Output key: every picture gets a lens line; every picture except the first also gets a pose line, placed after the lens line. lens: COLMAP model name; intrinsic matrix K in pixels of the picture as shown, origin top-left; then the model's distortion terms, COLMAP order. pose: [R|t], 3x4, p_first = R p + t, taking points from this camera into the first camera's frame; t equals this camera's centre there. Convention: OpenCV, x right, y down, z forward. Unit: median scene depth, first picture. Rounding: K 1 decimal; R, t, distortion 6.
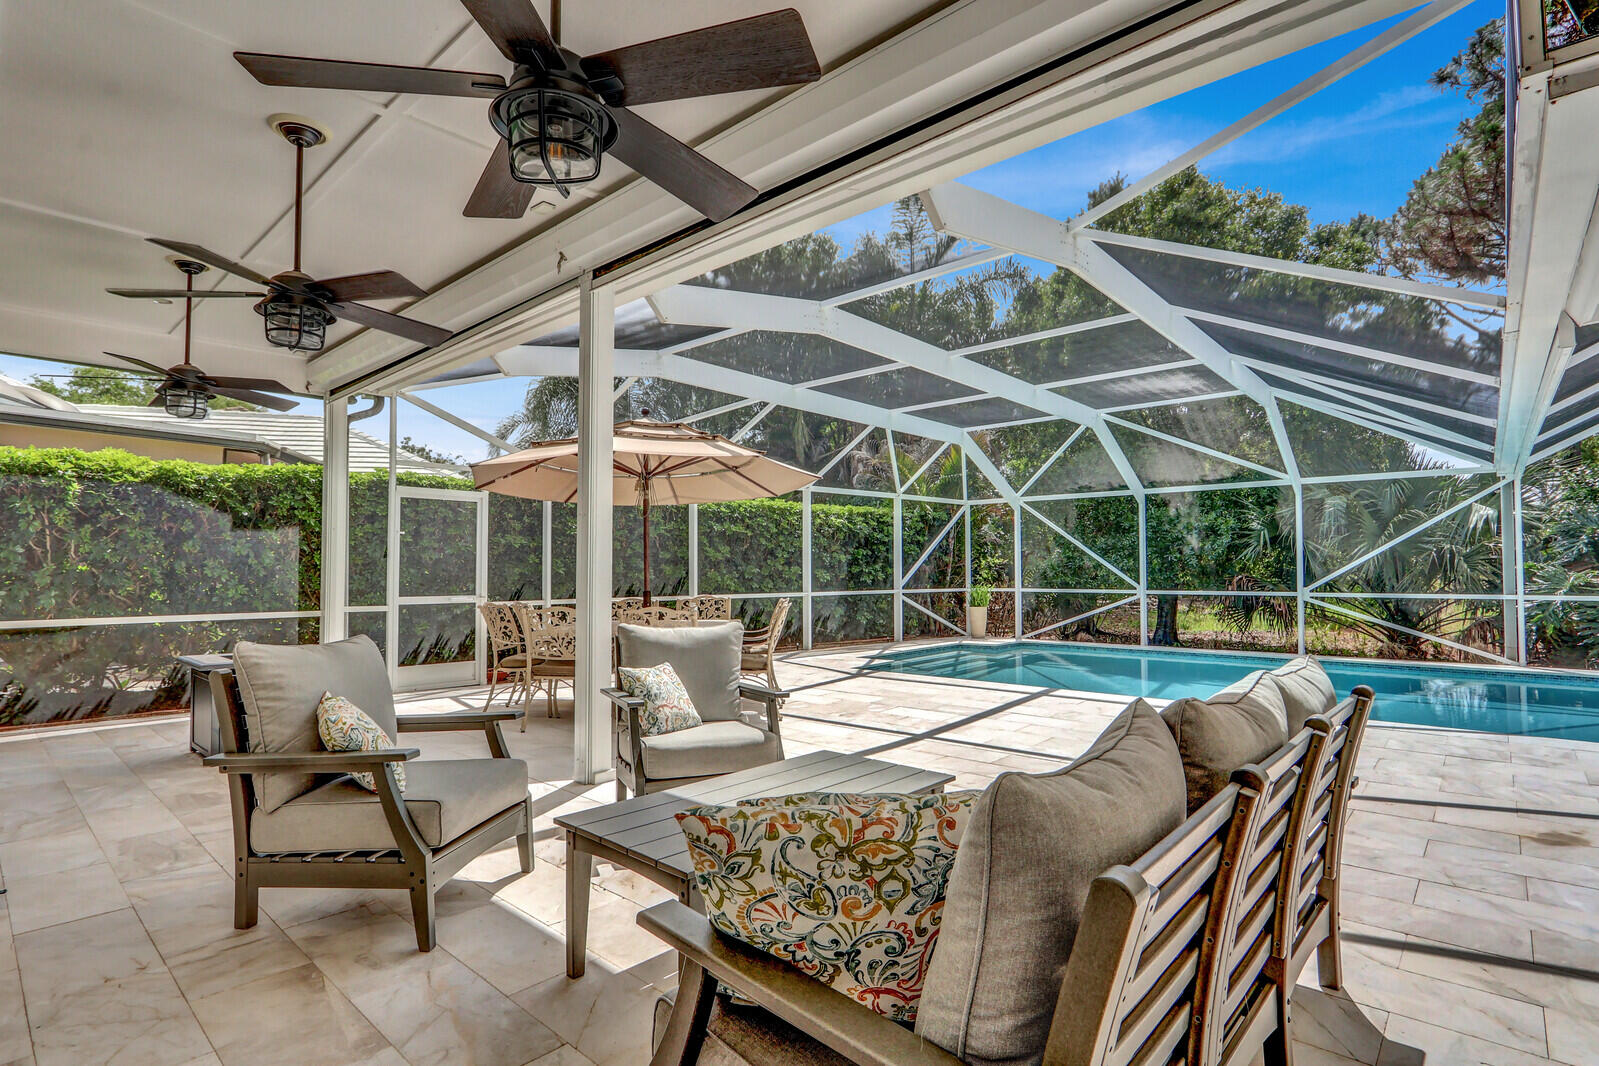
lens RADIAL K [[772.0, 0, 802.6], [0, 772.0, 571.0], [0, 0, 1]] dist [-0.001729, -0.000027]
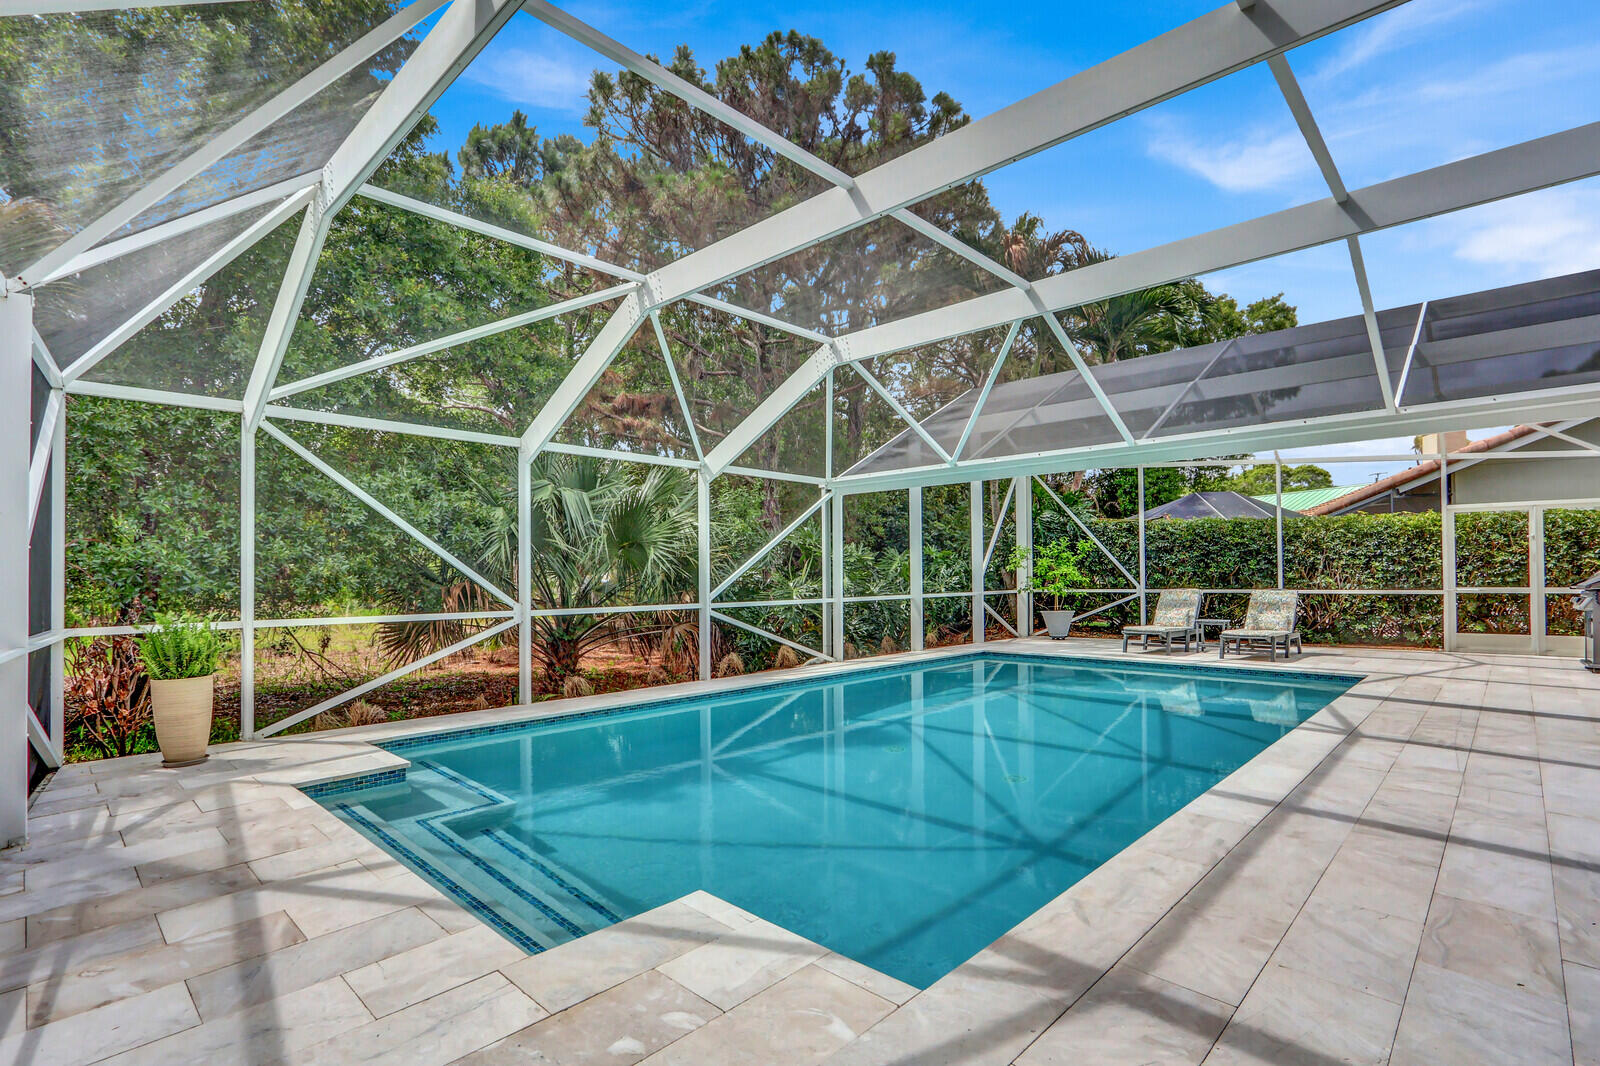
lens RADIAL K [[772.5, 0, 803.1], [0, 772.5, 571.1], [0, 0, 1]] dist [-0.001729, -0.000027]
pose [[0.022266, 0.022551, 0.999498, -0.106498], [0.011323, 0.999676, -0.022807, 0.010244], [-0.999688, 0.011826, 0.022004, 0.722353]]
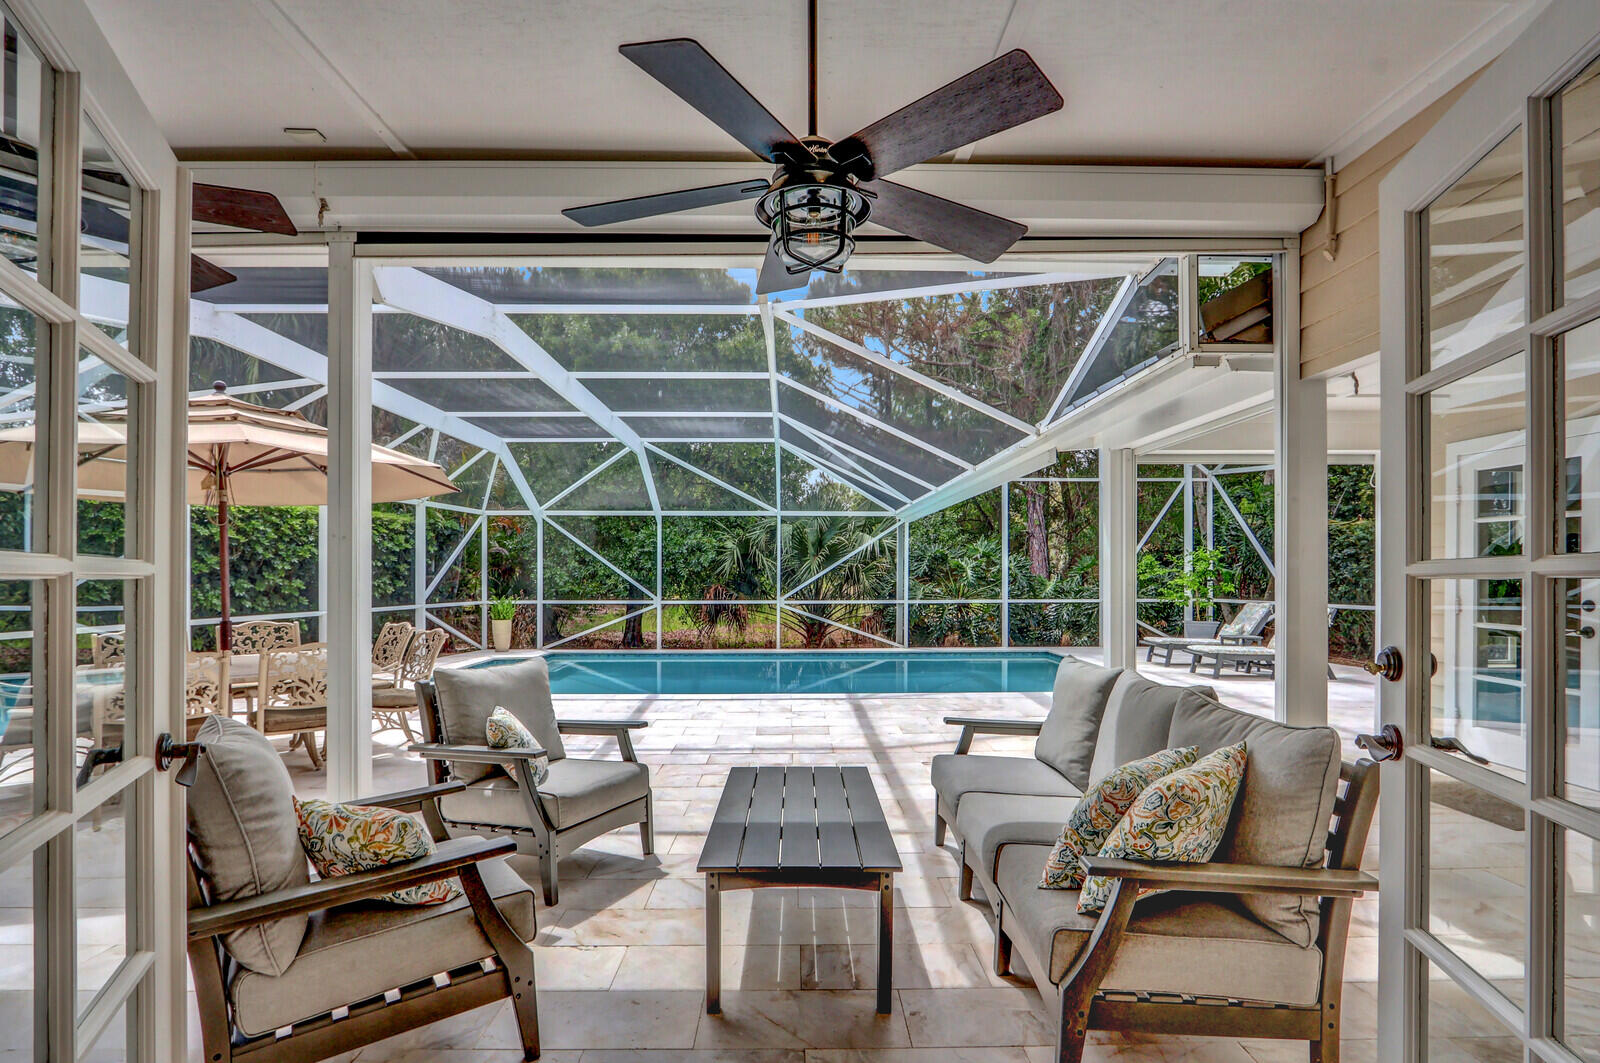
lens RADIAL K [[772.5, 0, 803.1], [0, 772.5, 569.6], [0, 0, 1]] dist [-0.001729, -0.000027]
pose [[0.734893, 0.005987, 0.678156, -0.154992], [-0.001327, 0.999972, -0.007390, -0.011061], [-0.678181, 0.004530, 0.734881, 0.026927]]
